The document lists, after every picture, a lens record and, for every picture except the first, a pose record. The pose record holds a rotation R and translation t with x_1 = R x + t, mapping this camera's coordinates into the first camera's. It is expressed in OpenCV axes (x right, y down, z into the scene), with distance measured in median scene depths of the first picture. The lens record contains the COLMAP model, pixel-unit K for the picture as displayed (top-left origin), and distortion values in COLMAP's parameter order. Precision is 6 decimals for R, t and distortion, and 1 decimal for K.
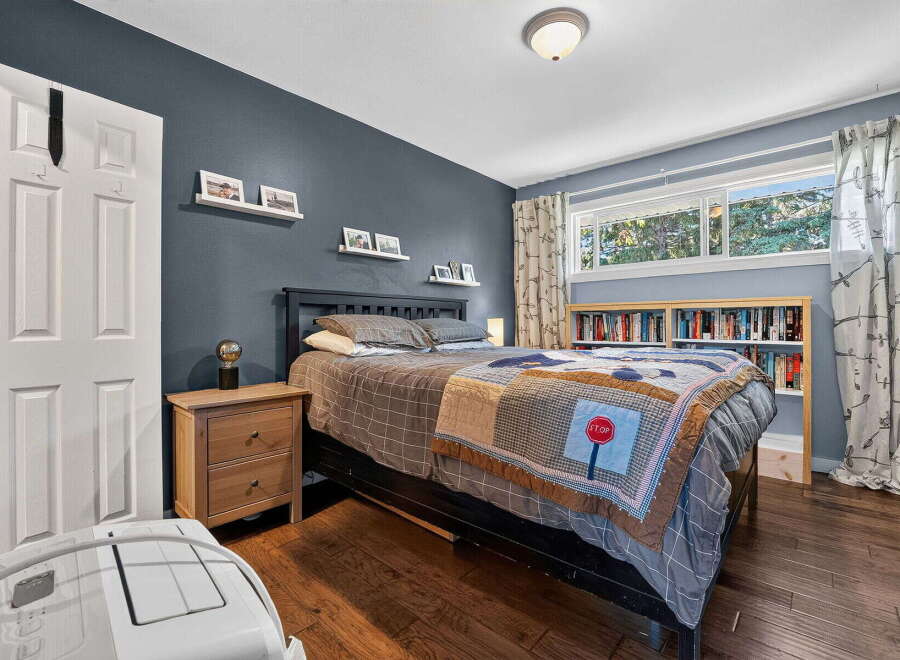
lens RADIAL K [[444.4, 0, 455.0], [0, 444.4, 324.1], [0, 0, 1]] dist [-0.020754, -0.000360]
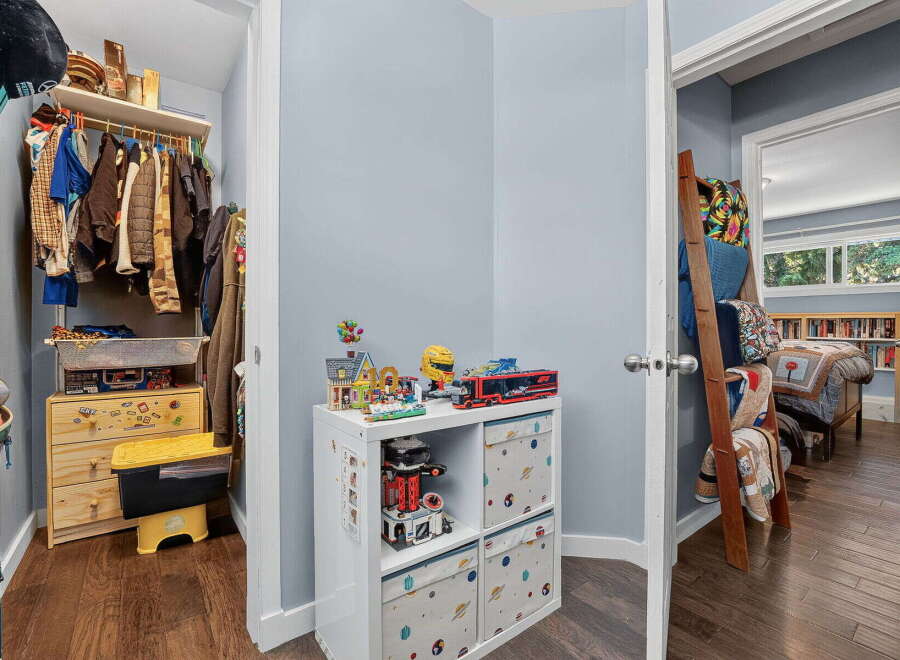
lens RADIAL K [[415.5, 0, 454.7], [0, 415.5, 331.1], [0, 0, 1]] dist [-0.022027, 0.000372]
pose [[0.977081, 0.008460, -0.212700, -0.499777], [-0.004983, 0.999845, 0.016881, -0.007631], [0.212810, -0.015435, 0.976972, -0.824446]]
